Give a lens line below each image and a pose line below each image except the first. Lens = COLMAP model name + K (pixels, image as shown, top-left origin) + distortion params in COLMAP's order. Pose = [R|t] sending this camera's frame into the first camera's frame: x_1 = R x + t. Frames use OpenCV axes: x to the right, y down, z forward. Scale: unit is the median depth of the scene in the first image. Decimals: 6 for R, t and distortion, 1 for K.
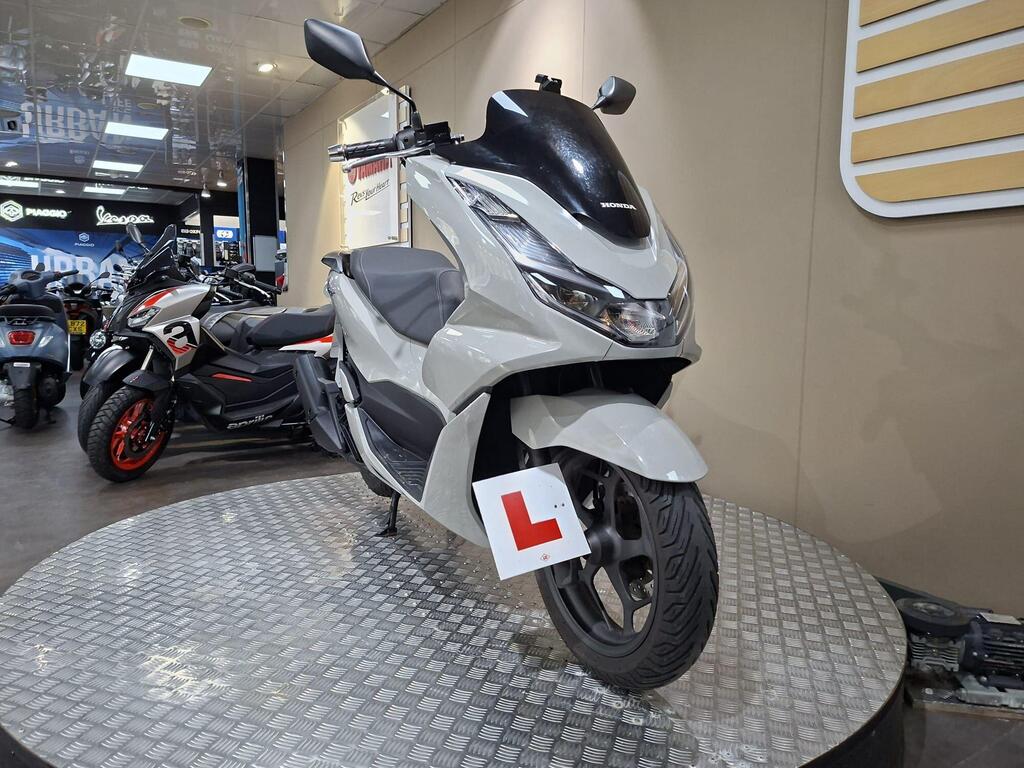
lens RADIAL K [[719.3, 0, 499.5], [0, 719.3, 386.8], [0, 0, 1]] dist [0.066104, -0.071357]
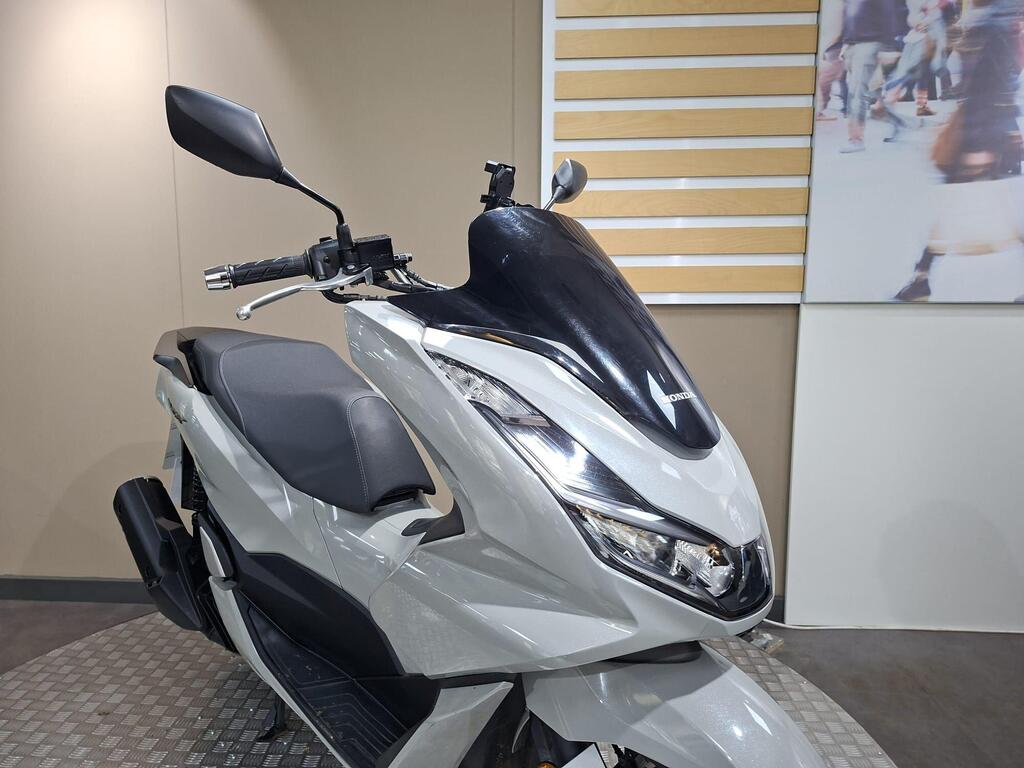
lens RADIAL K [[715.4, 0, 505.0], [0, 715.4, 379.4], [0, 0, 1]] dist [0.057370, -0.061364]
pose [[0.962409, -0.042147, 0.268315, -0.067161], [0.039011, 0.999094, 0.017012, -0.101321], [-0.268789, -0.005905, 0.963181, 0.129417]]
